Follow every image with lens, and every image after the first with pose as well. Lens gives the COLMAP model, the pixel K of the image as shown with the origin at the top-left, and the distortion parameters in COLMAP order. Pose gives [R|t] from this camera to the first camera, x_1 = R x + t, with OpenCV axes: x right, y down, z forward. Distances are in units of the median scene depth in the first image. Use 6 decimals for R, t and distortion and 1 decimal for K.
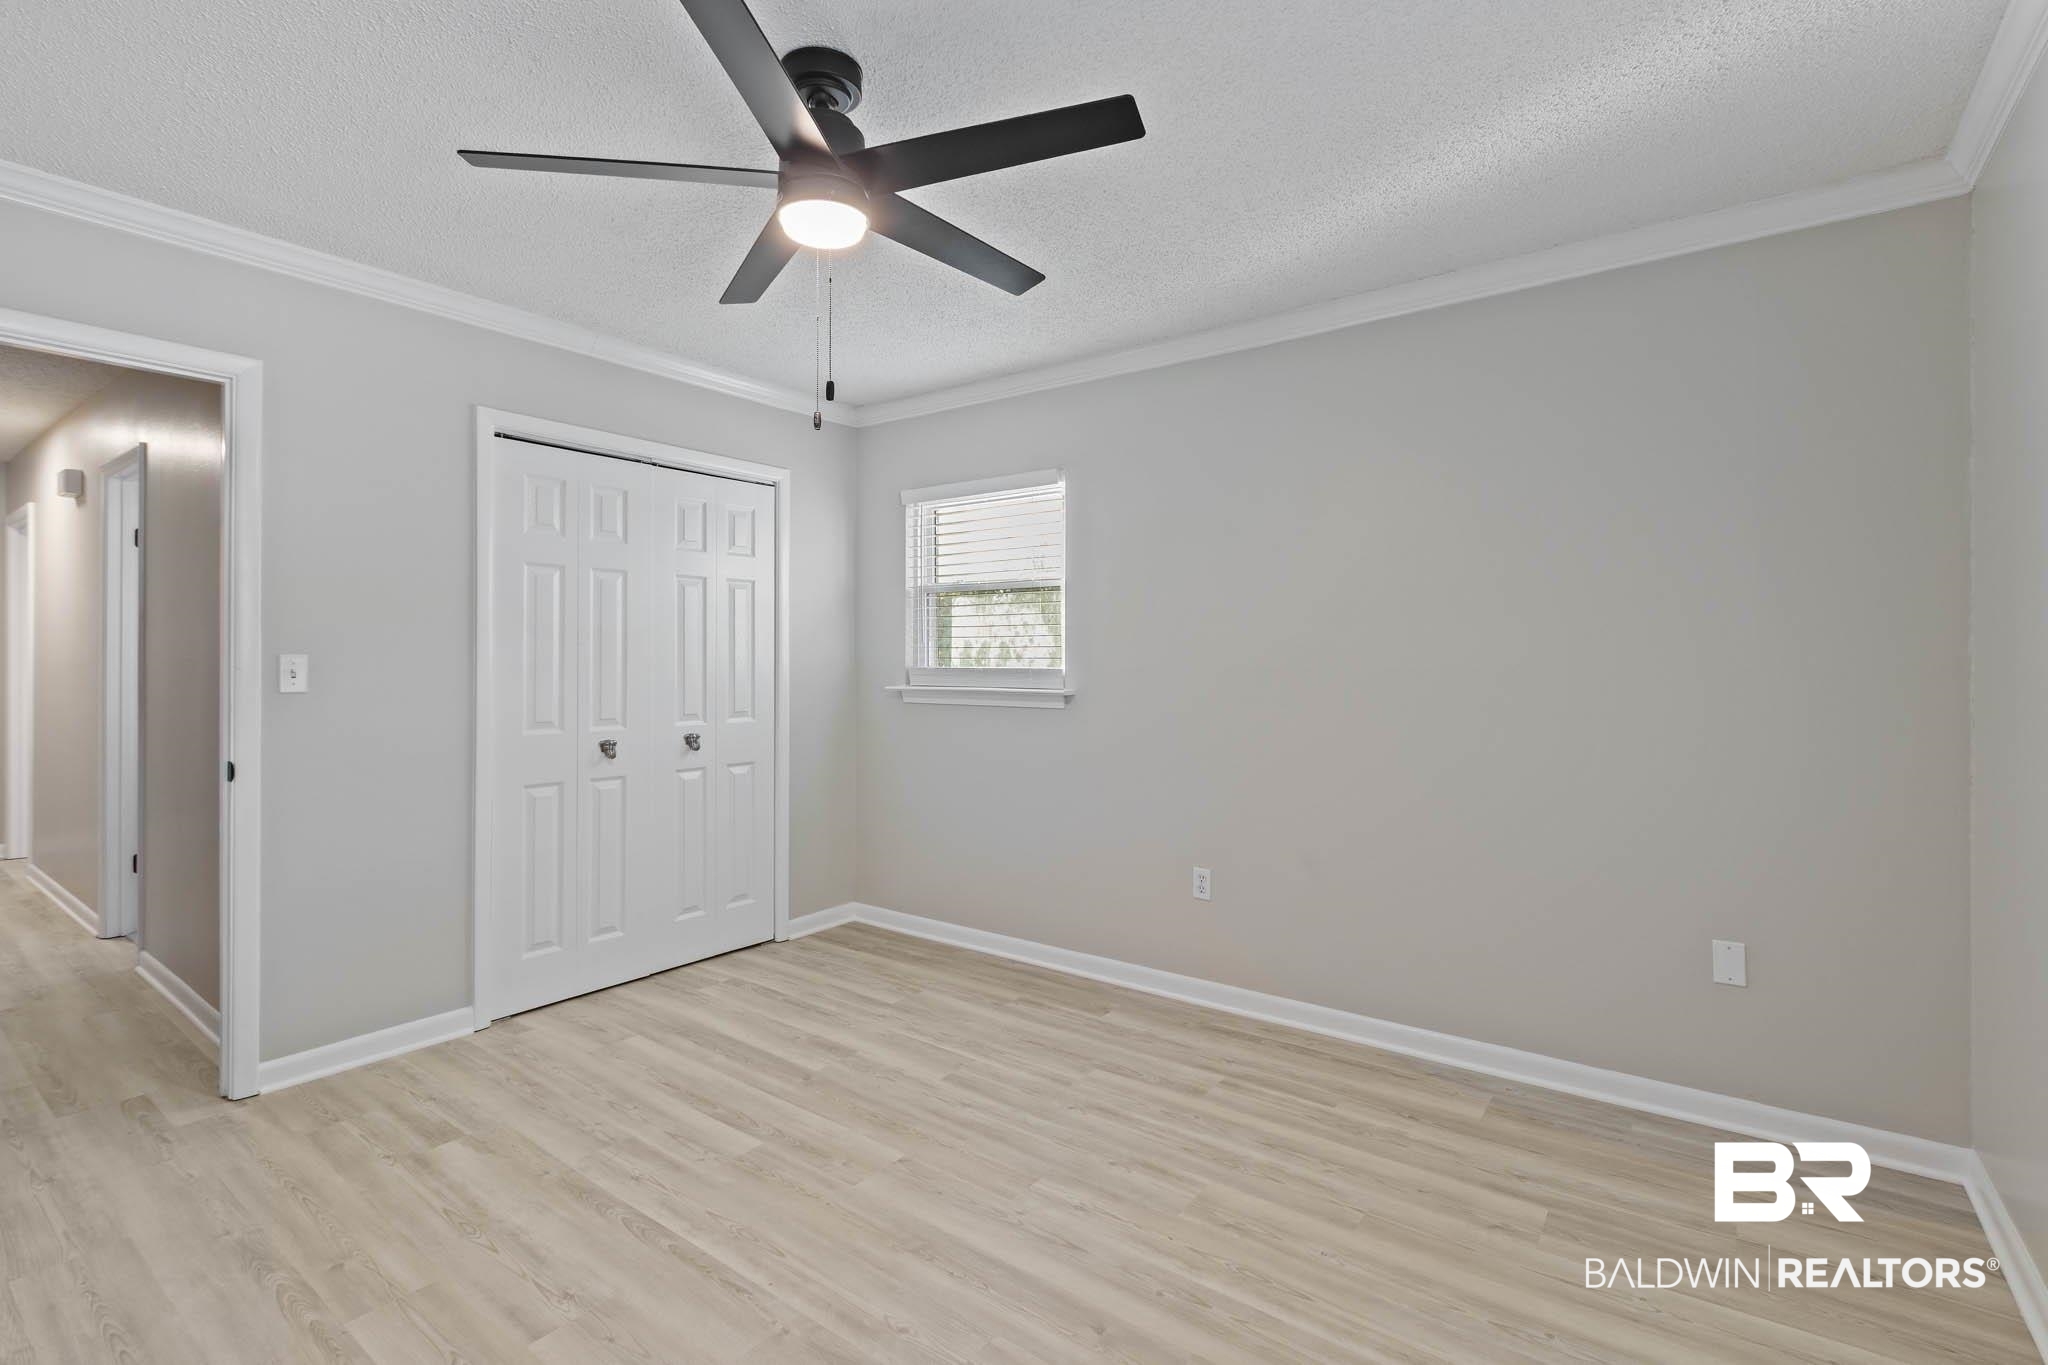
lens RADIAL K [[948.5, 0, 1008.0], [0, 948.5, 657.0], [0, 0, 1]] dist [0.001741, -0.000025]
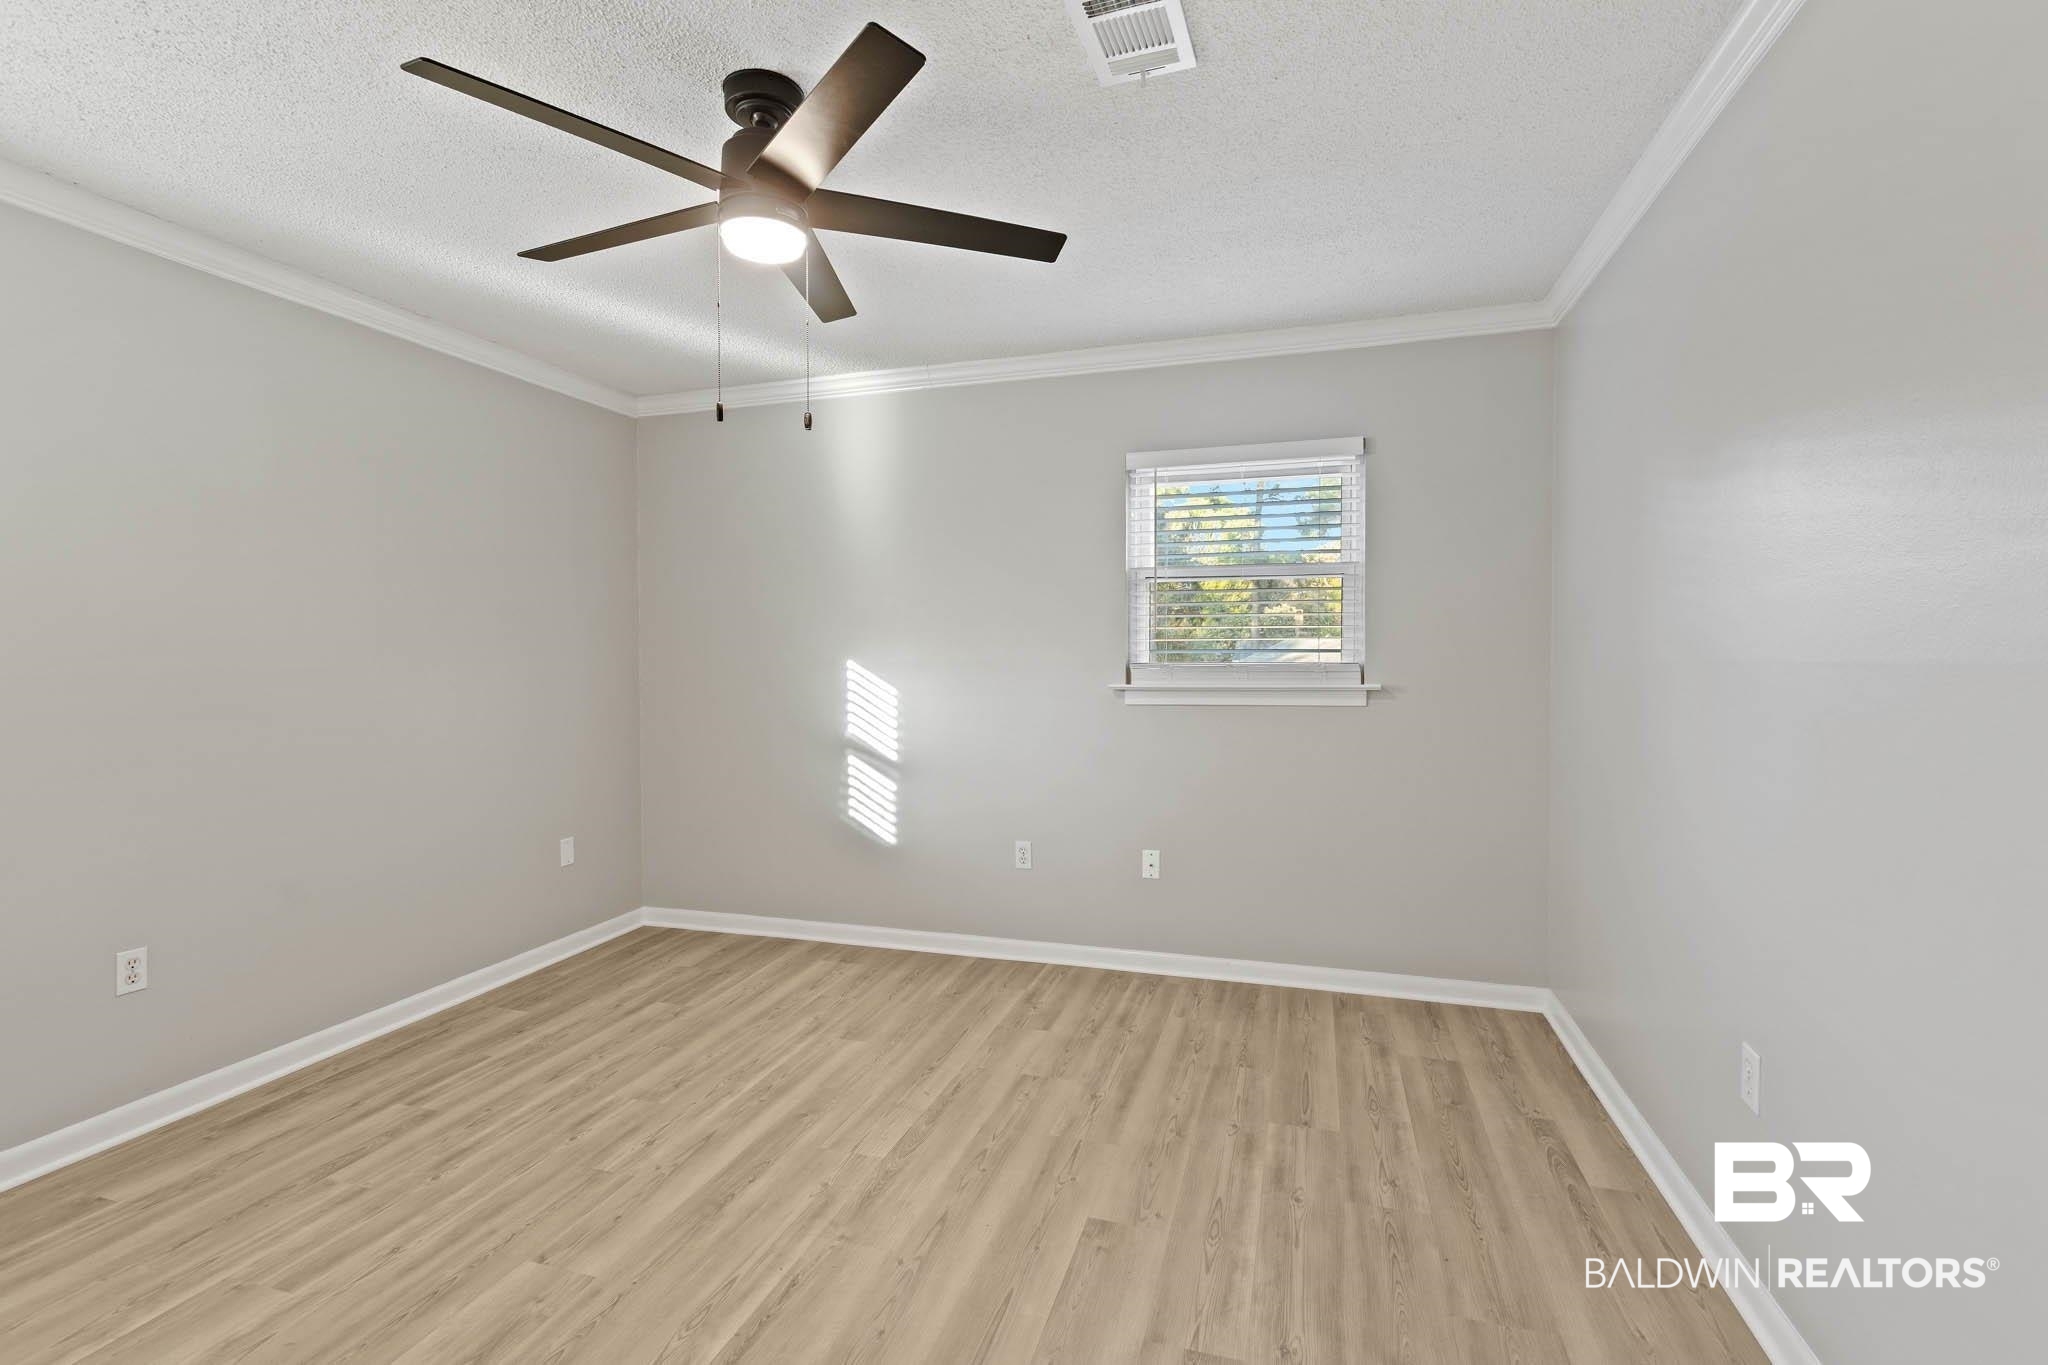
lens RADIAL K [[948.5, 0, 1024.3], [0, 948.5, 674.7], [0, 0, 1]] dist [0.001741, -0.000025]
pose [[-0.348524, -0.018281, 0.937121, -0.960702], [0.005505, 0.999753, 0.021550, -0.000016], [-0.937284, 0.012670, -0.348338, 0.822572]]
